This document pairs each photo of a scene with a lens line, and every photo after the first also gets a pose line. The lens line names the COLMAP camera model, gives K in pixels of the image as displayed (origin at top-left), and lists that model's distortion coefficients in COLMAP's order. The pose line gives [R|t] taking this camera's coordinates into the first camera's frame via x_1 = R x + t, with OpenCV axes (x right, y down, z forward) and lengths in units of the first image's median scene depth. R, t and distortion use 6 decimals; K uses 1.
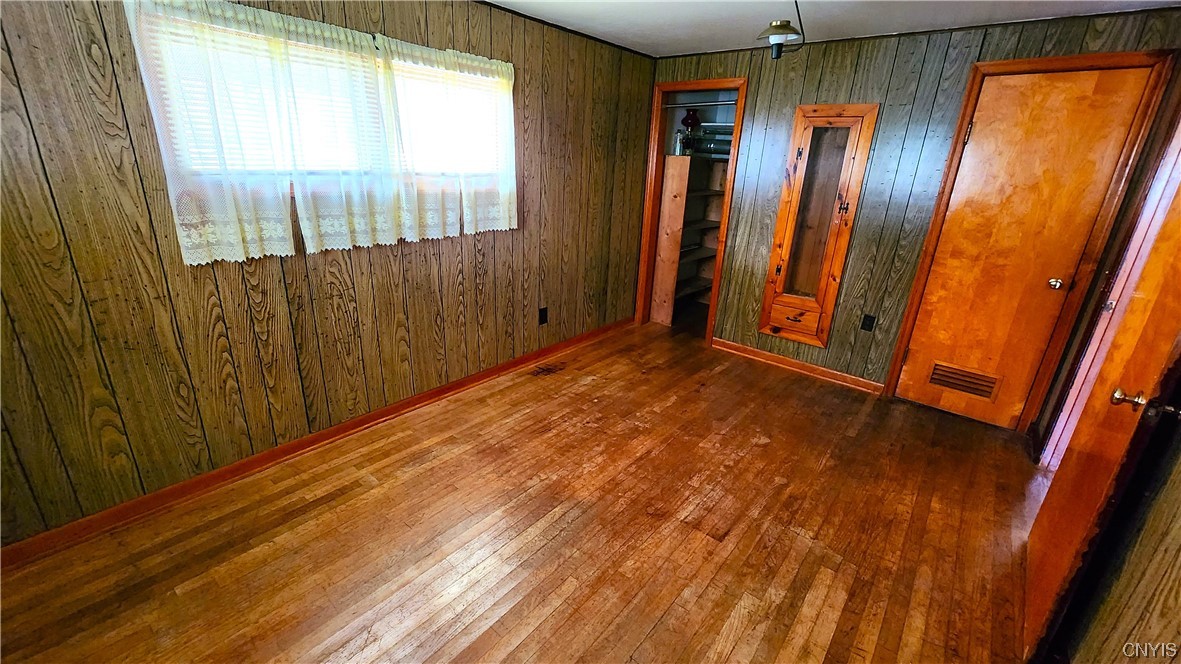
lens RADIAL K [[484.5, 0, 584.6], [0, 484.5, 331.5], [0, 0, 1]] dist [-0.001357, -0.002097]
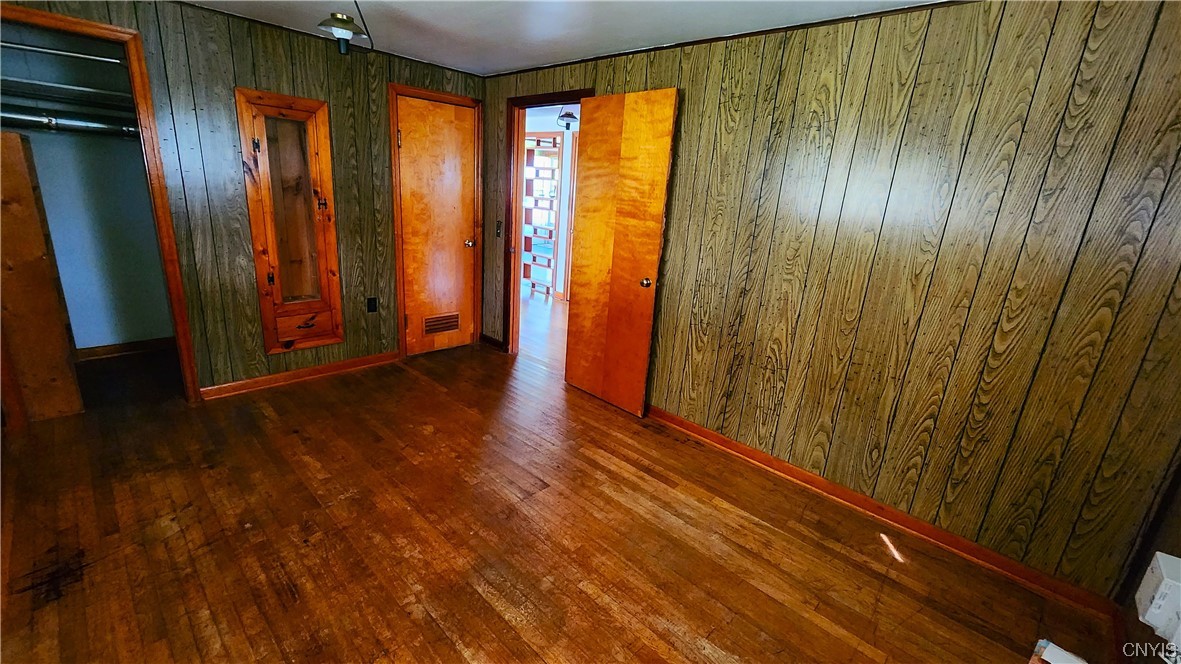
lens RADIAL K [[484.5, 0, 588.1], [0, 484.5, 331.1], [0, 0, 1]] dist [-0.001357, -0.002097]
pose [[0.070601, -0.321634, 0.944228, -0.510173], [0.269470, 0.917546, 0.292397, -0.177126], [-0.960417, 0.233798, 0.151450, 0.429192]]
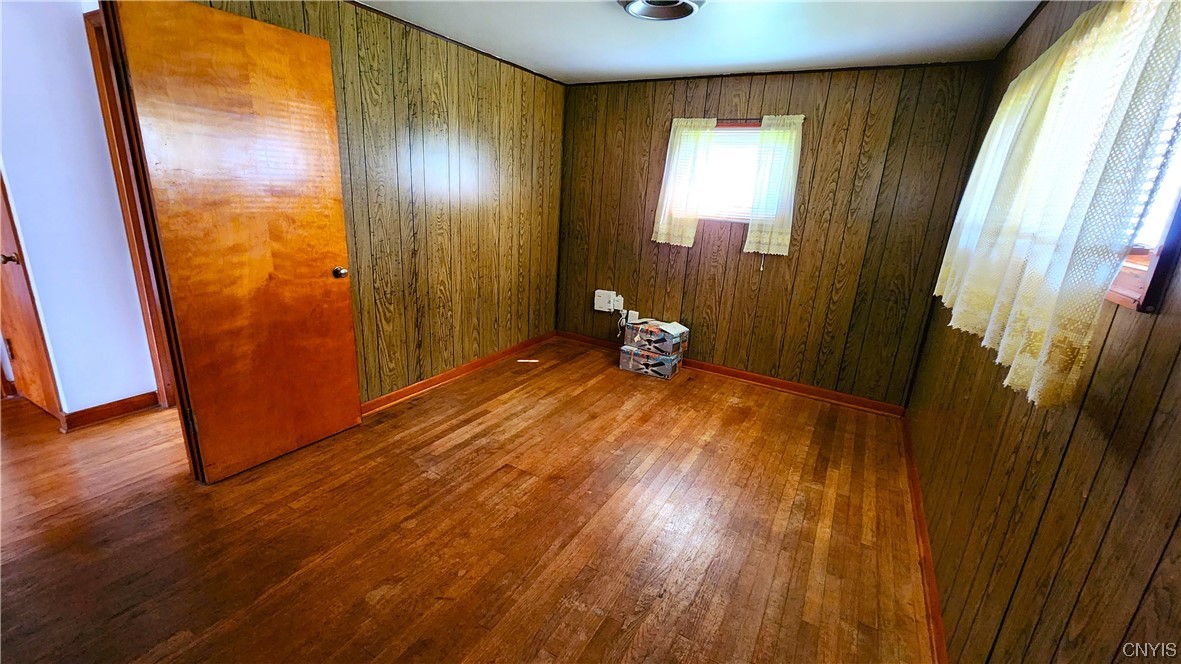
lens RADIAL K [[484.5, 0, 584.4], [0, 484.5, 332.1], [0, 0, 1]] dist [-0.001357, -0.002097]
pose [[-0.981478, -0.045293, -0.186143, 0.227585], [-0.145634, 0.807674, 0.571361, -0.413448], [0.124465, 0.587887, -0.799311, 1.257602]]
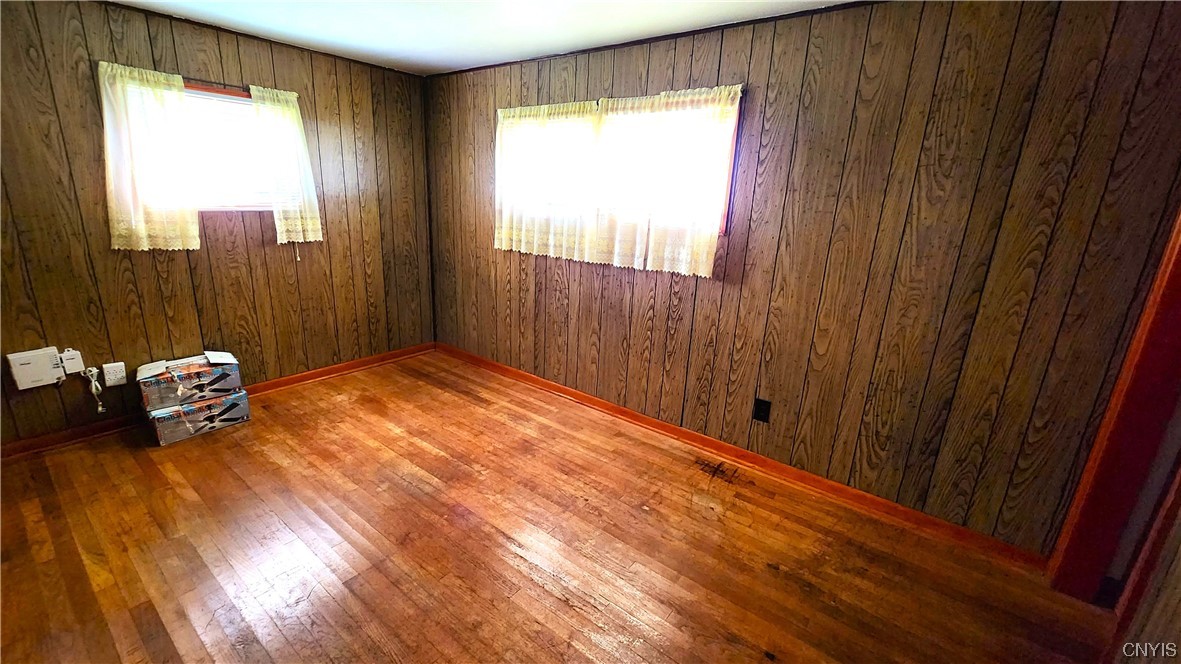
lens RADIAL K [[484.5, 0, 585.9], [0, 484.5, 332.2], [0, 0, 1]] dist [-0.001357, -0.002097]
pose [[0.029355, 0.240194, -0.970281, 0.724509], [-0.372524, 0.903397, 0.212366, -0.240602], [0.927558, 0.355219, 0.115998, 0.785817]]
